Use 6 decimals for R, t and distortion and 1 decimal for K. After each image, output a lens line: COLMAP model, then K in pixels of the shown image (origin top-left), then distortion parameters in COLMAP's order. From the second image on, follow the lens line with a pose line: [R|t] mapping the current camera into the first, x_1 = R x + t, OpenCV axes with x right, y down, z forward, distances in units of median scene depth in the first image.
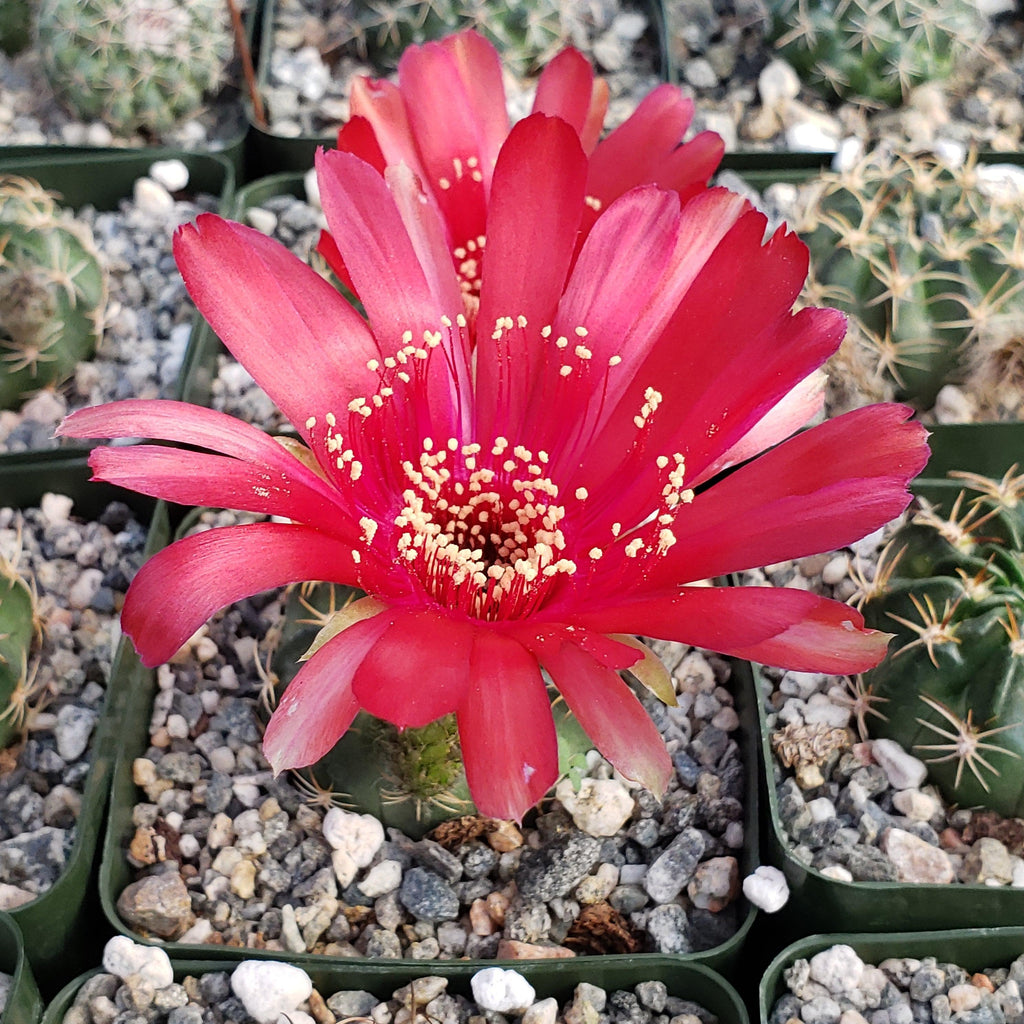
lens RADIAL K [[1717.0, 0, 516.4], [0, 1717.0, 499.6], [0, 0, 1]] dist [0.335839, -1.403103]
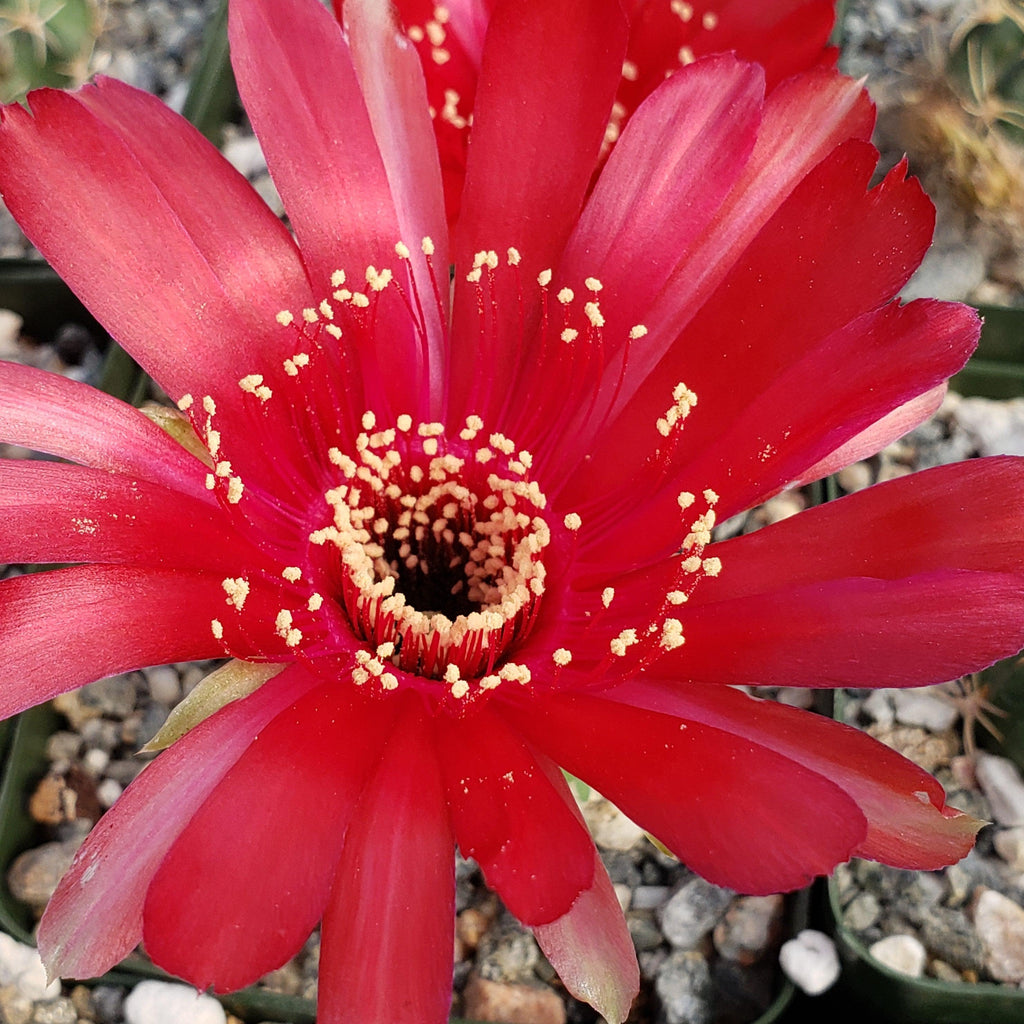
lens RADIAL K [[1828.2, 0, 512.0], [0, 1828.2, 512.0], [0, 0, 1]] dist [0.336260, -1.698461]
pose [[0.993370, 0.087885, -0.074115, 0.064272], [-0.072620, 0.979461, 0.188104, -0.137104], [0.089124, -0.181475, 0.979349, 0.250670]]
